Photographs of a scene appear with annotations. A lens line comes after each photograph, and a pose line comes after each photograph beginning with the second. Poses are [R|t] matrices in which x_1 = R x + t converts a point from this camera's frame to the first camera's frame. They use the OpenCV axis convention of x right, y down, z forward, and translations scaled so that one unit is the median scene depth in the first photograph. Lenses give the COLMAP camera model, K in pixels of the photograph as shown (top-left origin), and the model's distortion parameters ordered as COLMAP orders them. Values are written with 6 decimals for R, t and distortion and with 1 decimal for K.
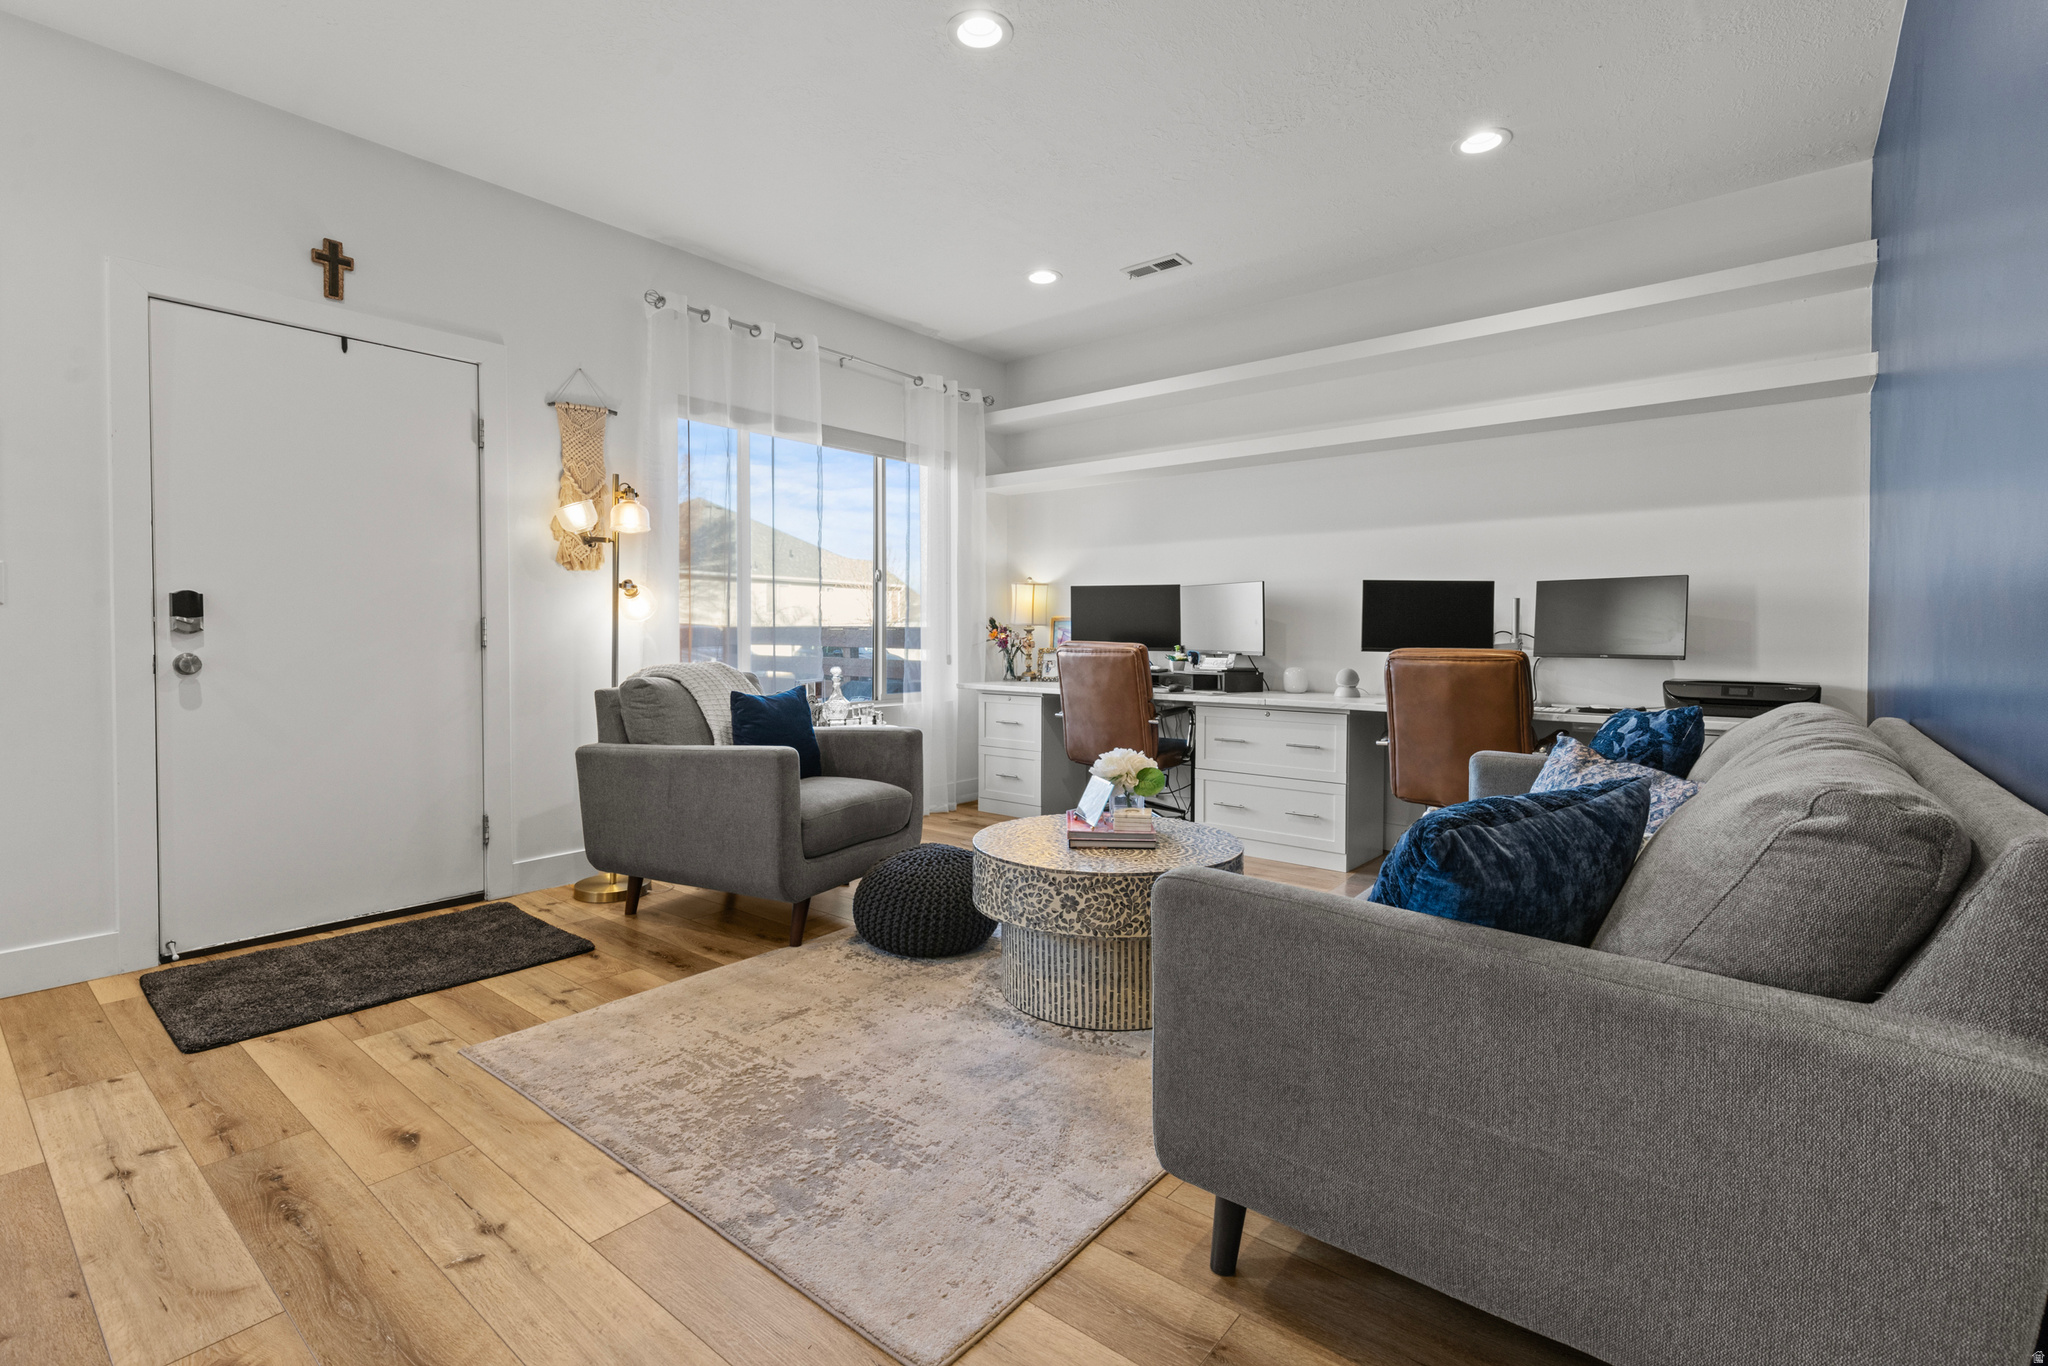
lens RADIAL K [[934.7, 0, 1022.2], [0, 934.7, 651.6], [0, 0, 1]] dist [0.010597, -0.000036]
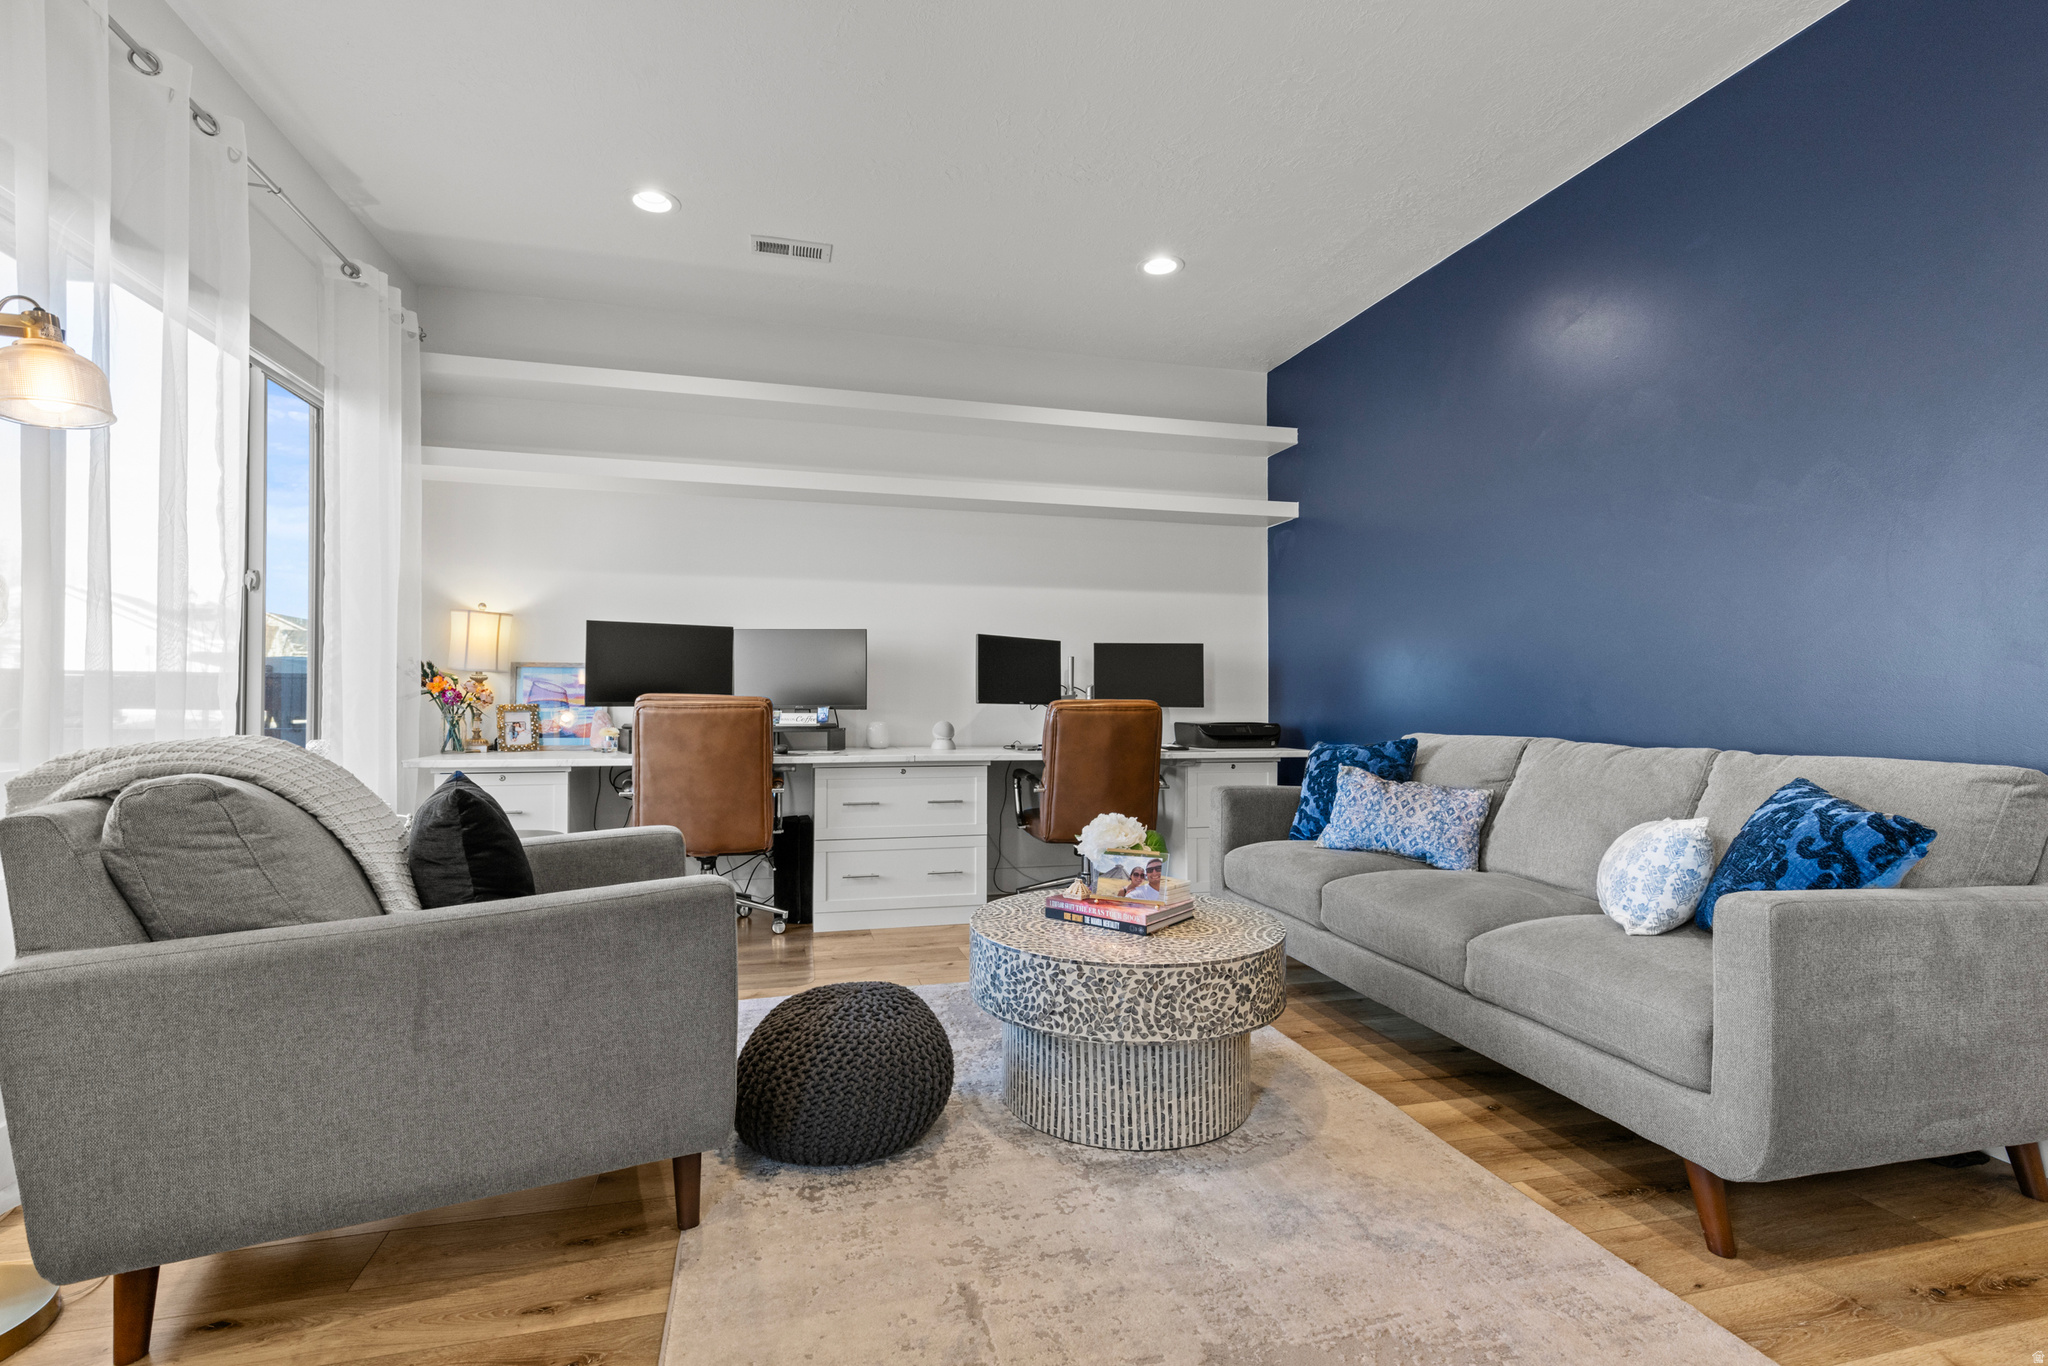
lens RADIAL K [[924.4, 0, 1016.6], [0, 924.4, 685.1], [0, 0, 1]] dist [0.000174, -0.000722]
pose [[0.593178, 0.008556, 0.805026, -0.587055], [0.011284, 0.999757, -0.018940, -0.001437], [-0.804992, 0.020319, 0.592937, 0.505457]]
